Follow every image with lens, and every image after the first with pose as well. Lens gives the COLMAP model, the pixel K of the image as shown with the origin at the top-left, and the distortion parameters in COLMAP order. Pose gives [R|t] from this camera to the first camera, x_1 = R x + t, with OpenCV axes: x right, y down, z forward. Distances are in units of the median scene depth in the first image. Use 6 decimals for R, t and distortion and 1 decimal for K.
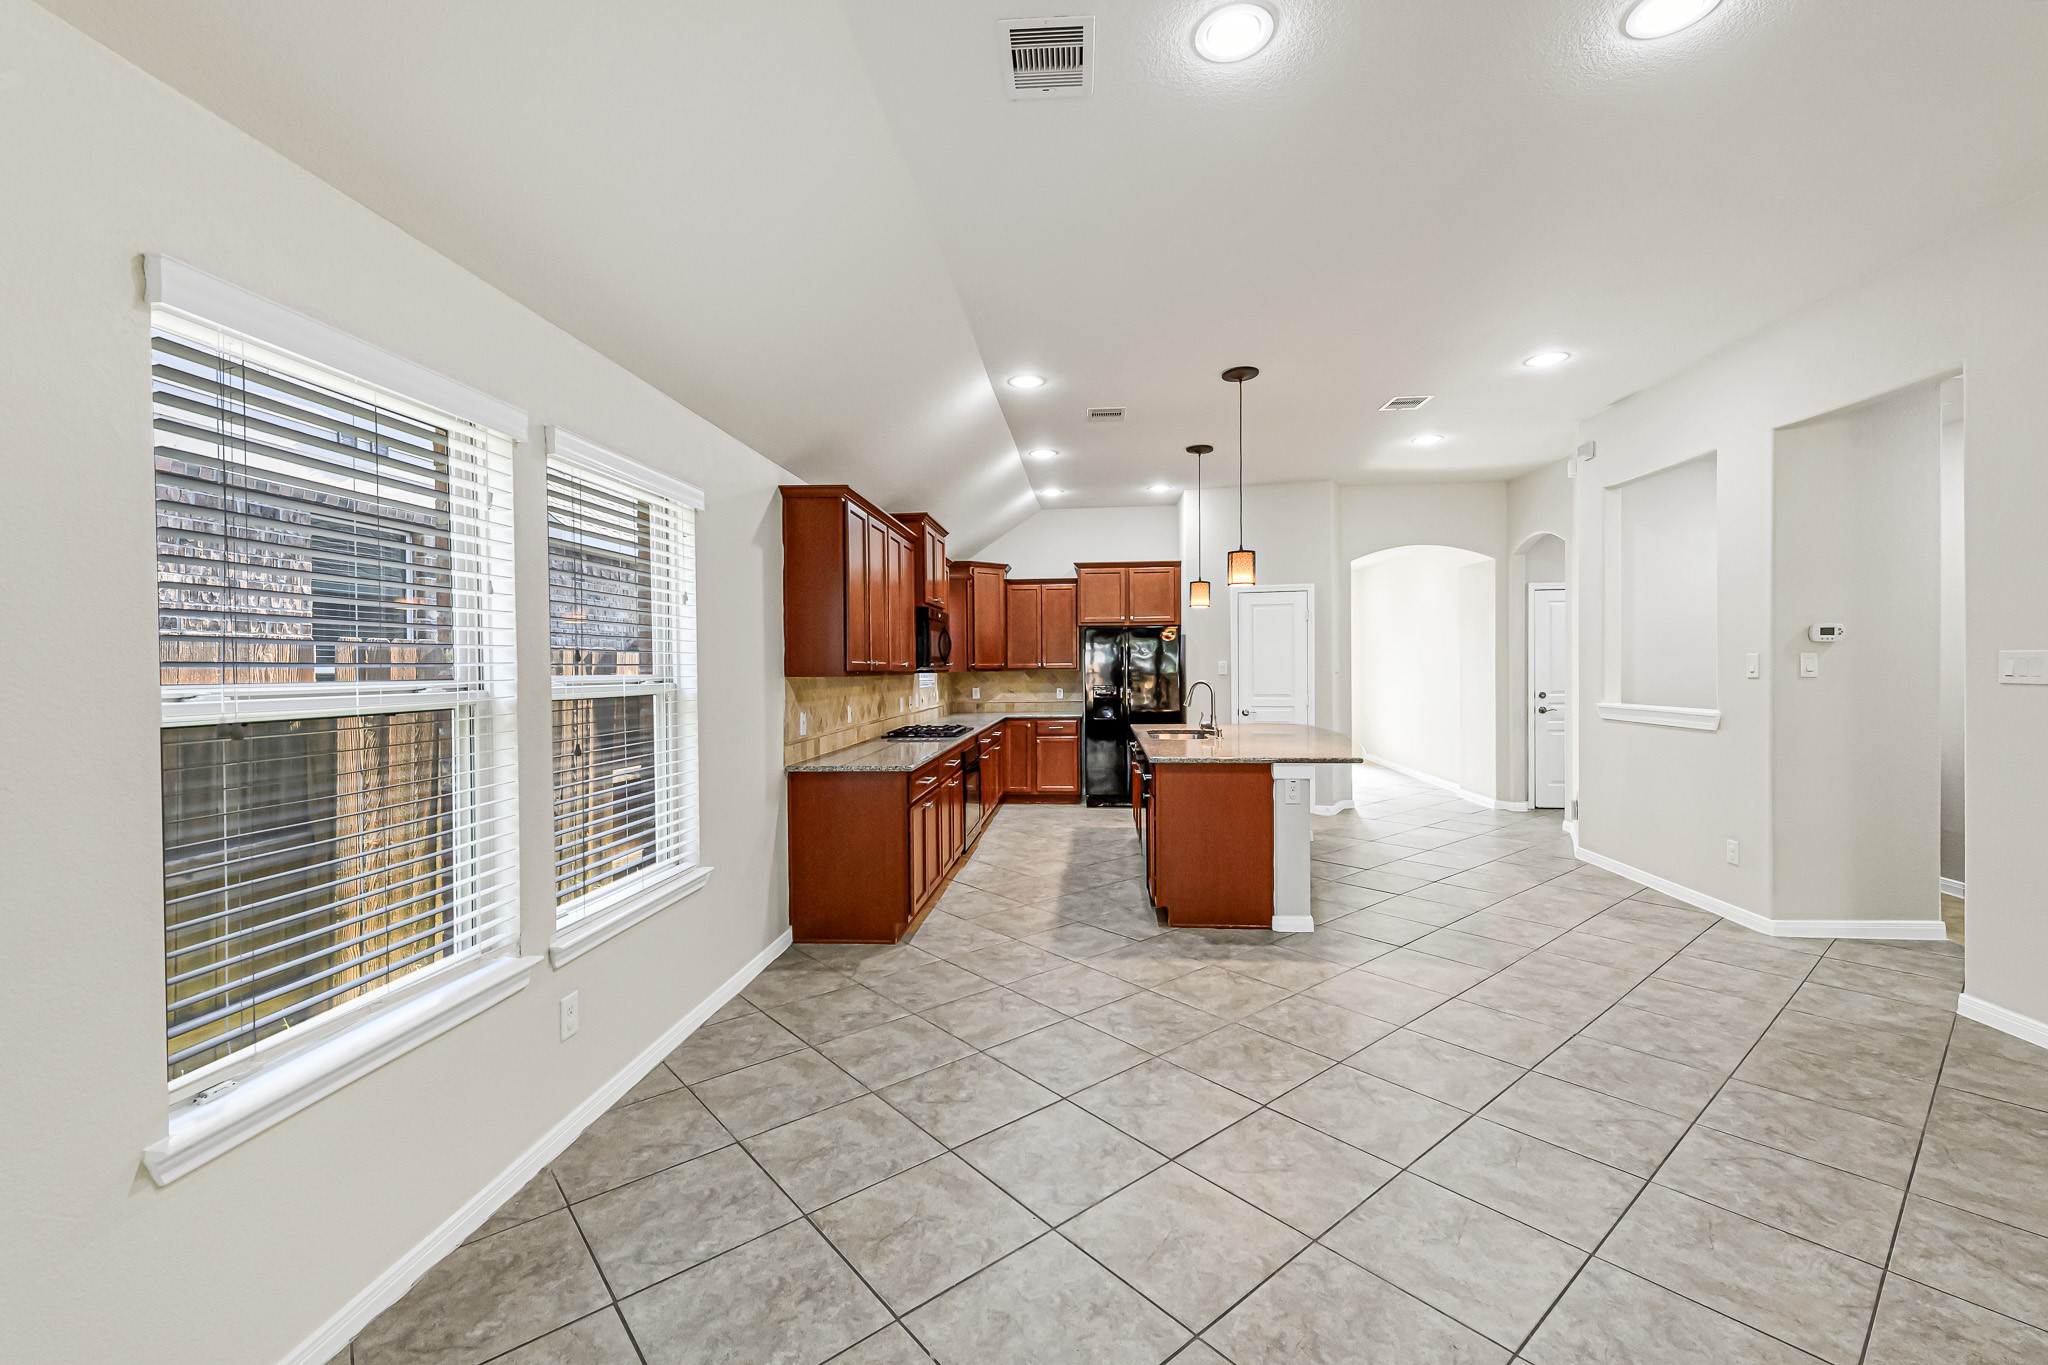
lens RADIAL K [[860.2, 0, 1037.4], [0, 860.2, 676.9], [0, 0, 1]] dist [0.008743, -0.000075]
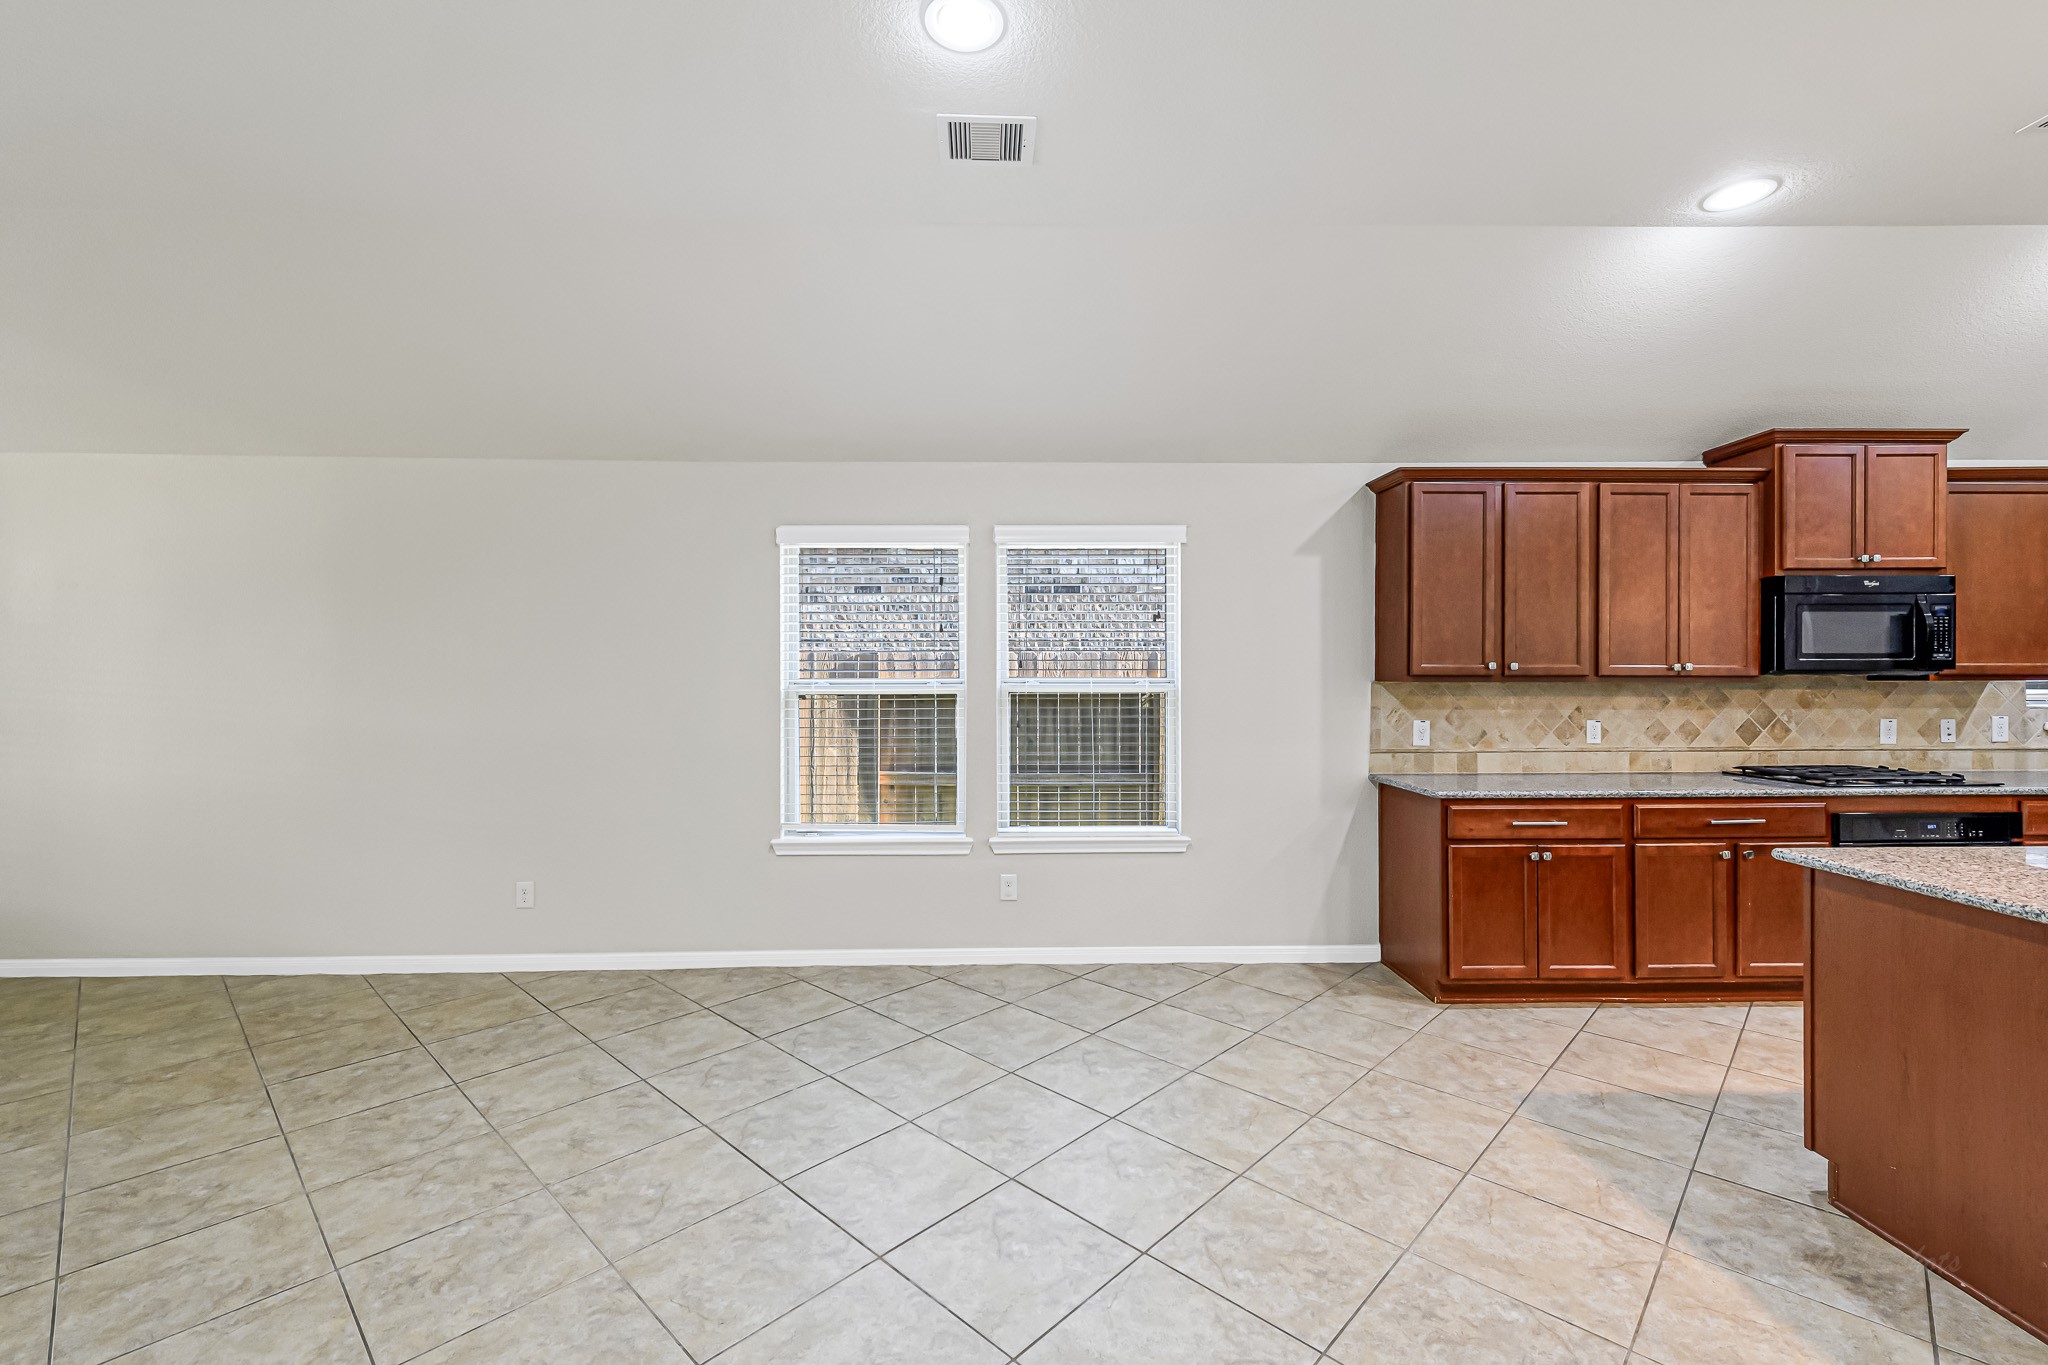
lens RADIAL K [[1011.7, 0, 1141.8], [0, 1011.7, 677.3], [0, 0, 1]] dist [0.007845, -0.000126]
pose [[0.094671, 0.016951, -0.995364, 0.859943], [-0.014196, 0.999776, 0.015676, -0.019638], [0.995407, 0.012646, 0.094891, 0.678446]]
